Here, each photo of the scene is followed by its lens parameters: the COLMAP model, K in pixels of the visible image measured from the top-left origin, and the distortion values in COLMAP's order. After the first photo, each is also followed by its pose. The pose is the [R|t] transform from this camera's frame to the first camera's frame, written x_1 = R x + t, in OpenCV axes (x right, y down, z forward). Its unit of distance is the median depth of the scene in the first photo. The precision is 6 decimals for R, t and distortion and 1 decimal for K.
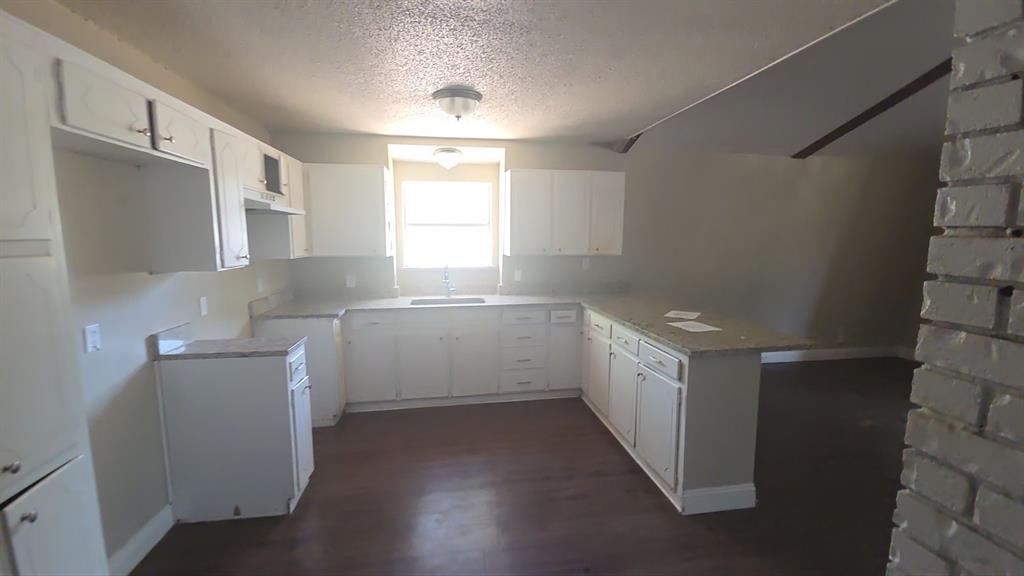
lens RADIAL K [[418.4, 0, 505.5], [0, 418.4, 290.4], [0, 0, 1]] dist [0.007935, -0.000853]
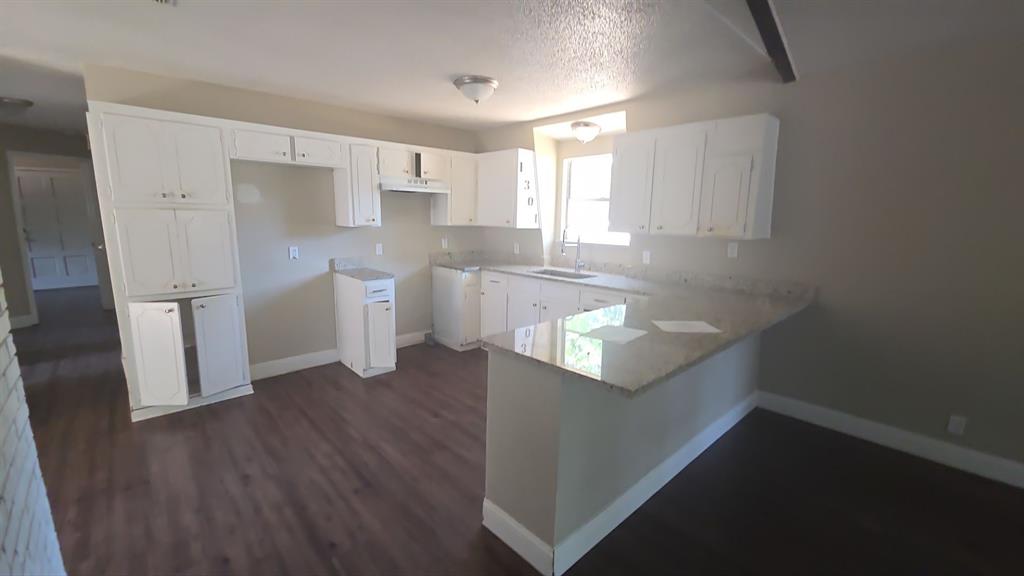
lens RADIAL K [[418.4, 0, 513.1], [0, 418.4, 292.0], [0, 0, 1]] dist [0.007935, -0.000853]
pose [[0.576326, 0.161377, -0.801128, 0.663518], [-0.122948, 0.986273, 0.110224, -0.030338], [0.807918, 0.034972, 0.588256, 0.308803]]
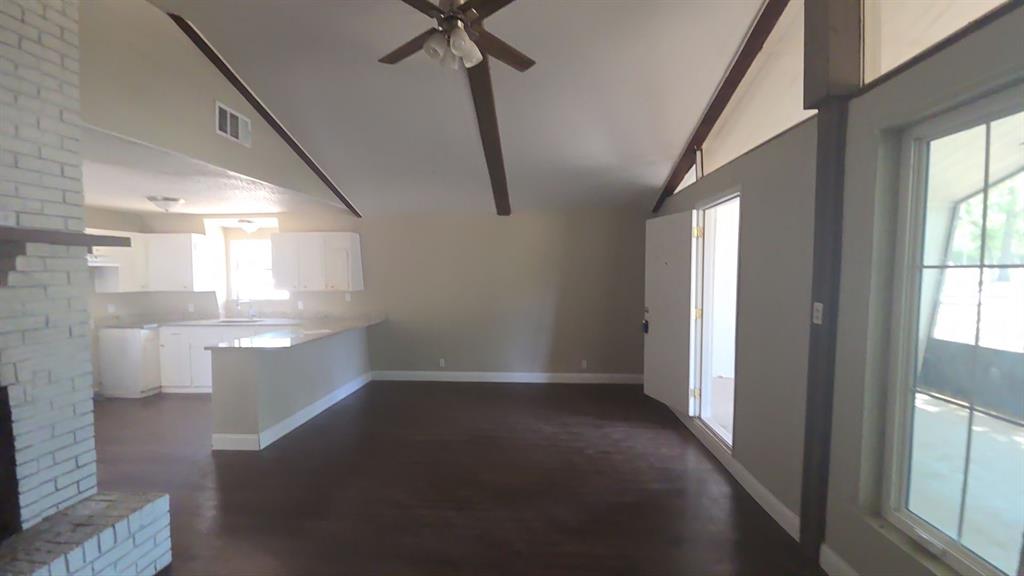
lens RADIAL K [[418.4, 0, 509.7], [0, 418.4, 292.5], [0, 0, 1]] dist [0.007935, -0.000853]
pose [[0.975137, 0.008461, -0.221440, 1.167749], [-0.025570, 0.996892, -0.074509, 0.009472], [0.220121, 0.078319, 0.972323, -0.237938]]
